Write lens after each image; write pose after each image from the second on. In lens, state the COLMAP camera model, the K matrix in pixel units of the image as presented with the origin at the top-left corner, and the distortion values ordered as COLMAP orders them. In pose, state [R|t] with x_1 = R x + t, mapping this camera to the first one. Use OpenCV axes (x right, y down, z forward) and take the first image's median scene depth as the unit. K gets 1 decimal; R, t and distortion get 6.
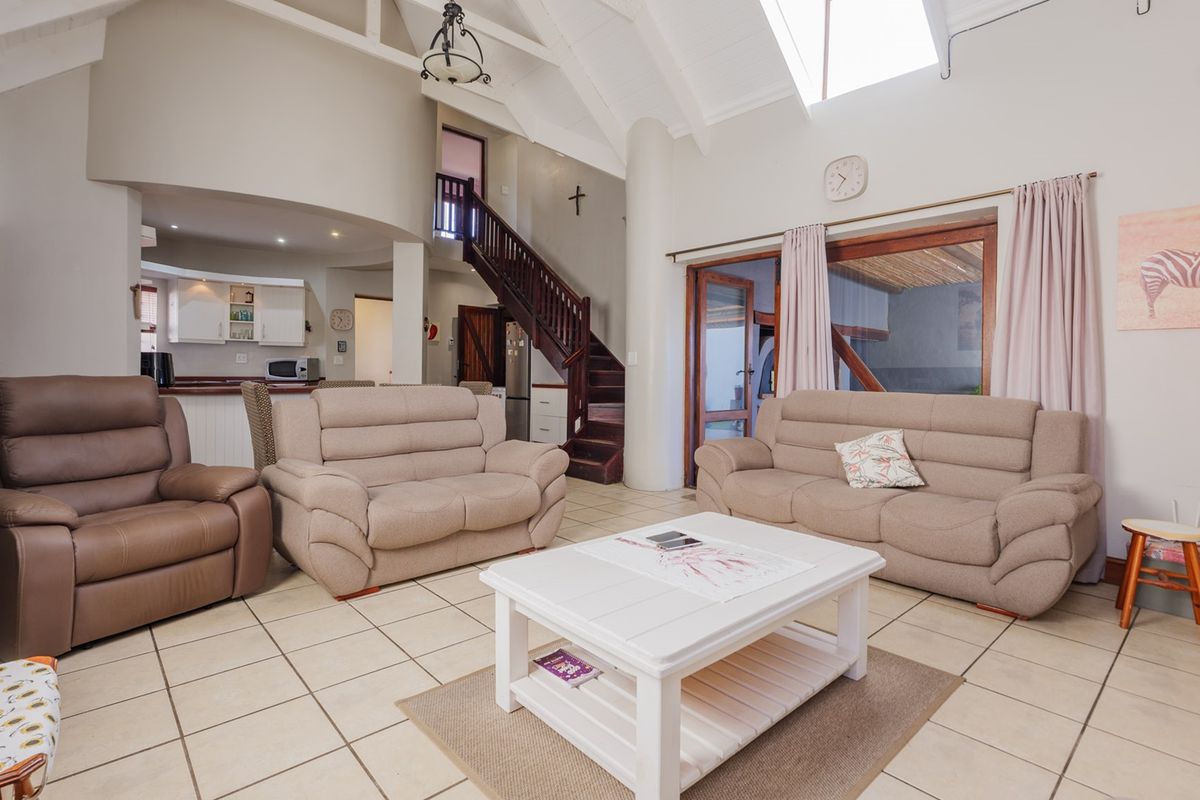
lens RADIAL K [[582.9, 0, 592.7], [0, 582.9, 375.6], [0, 0, 1]] dist [0.001522, 0.000139]
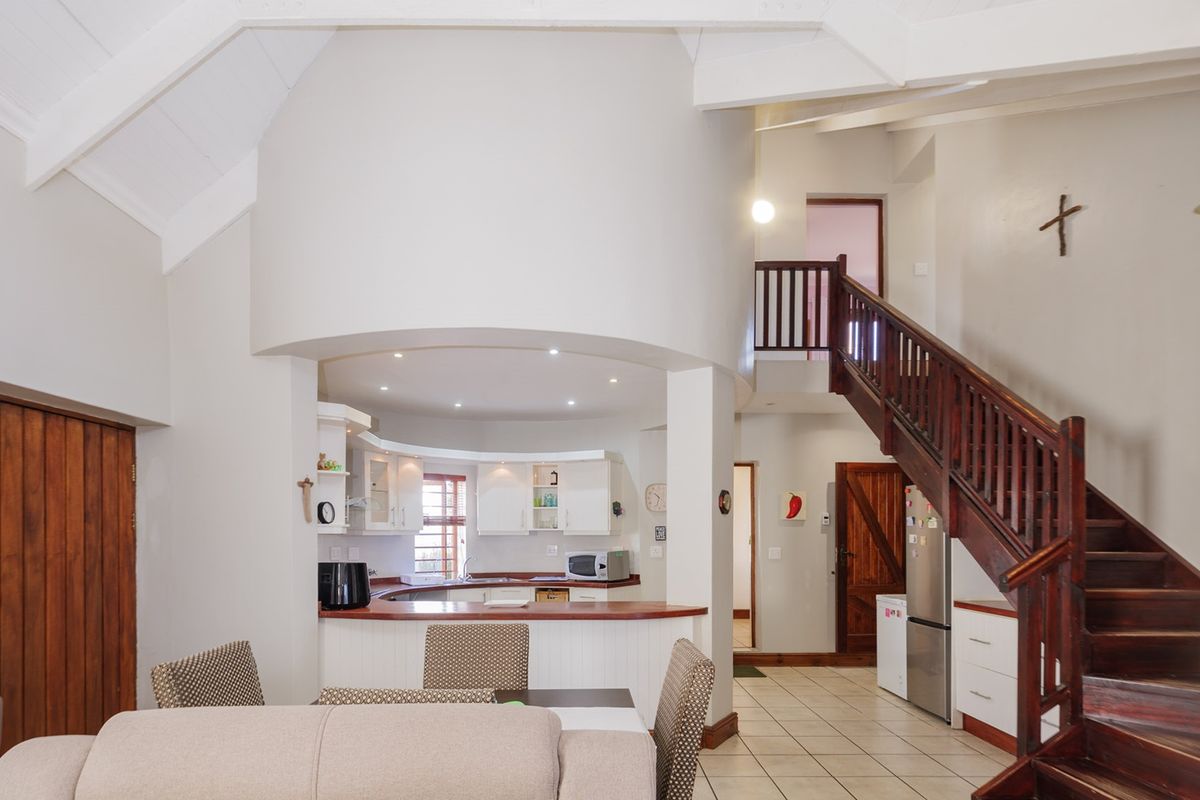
lens RADIAL K [[613.0, 0, 567.9], [0, 613.0, 534.4], [0, 0, 1]] dist [0.001217, -0.000205]
pose [[0.731380, -0.014439, -0.681818, 0.019540], [0.002722, 0.999830, -0.018253, -0.037505], [0.681965, 0.011494, 0.731294, 0.374500]]
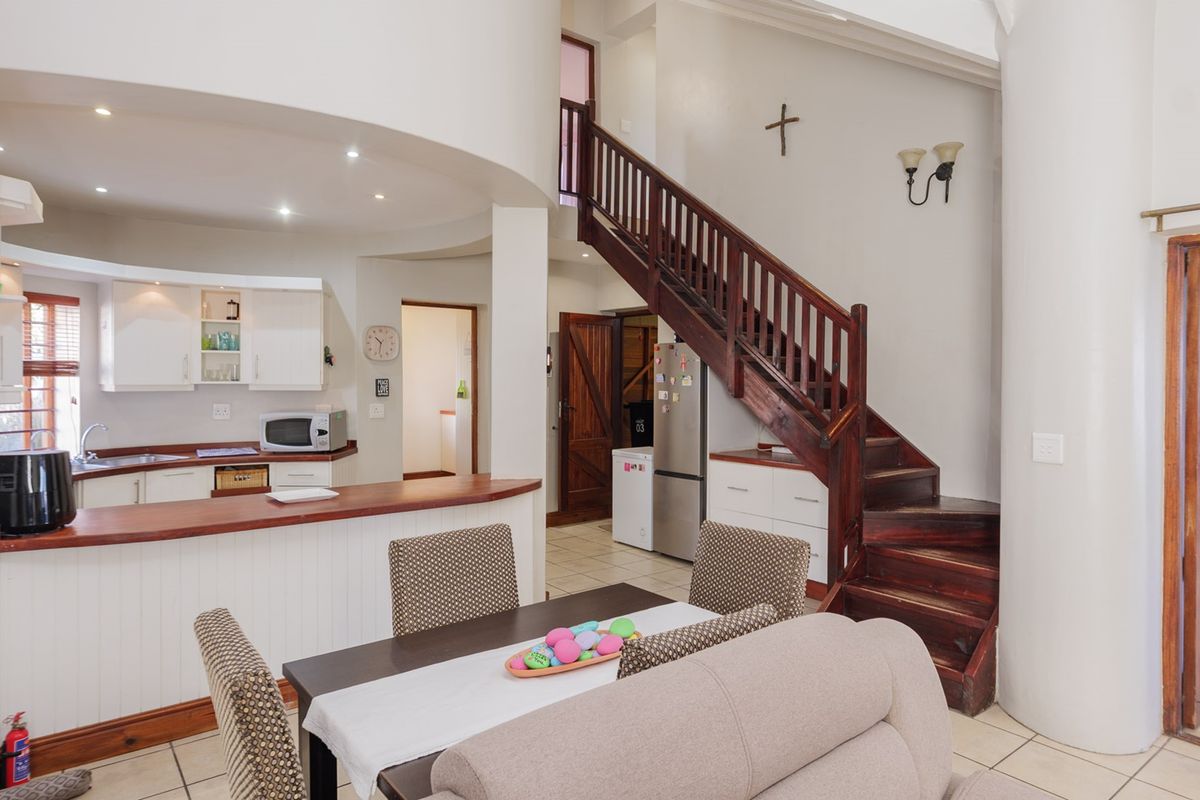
lens RADIAL K [[734.2, 0, 597.8], [0, 734.2, 386.4], [0, 0, 1]] dist [0.001296, 0.000364]
pose [[0.996770, -0.006790, -0.080026, -0.160910], [0.006971, 0.999974, 0.001973, -0.055440], [0.080011, -0.002524, 0.996791, 0.287063]]
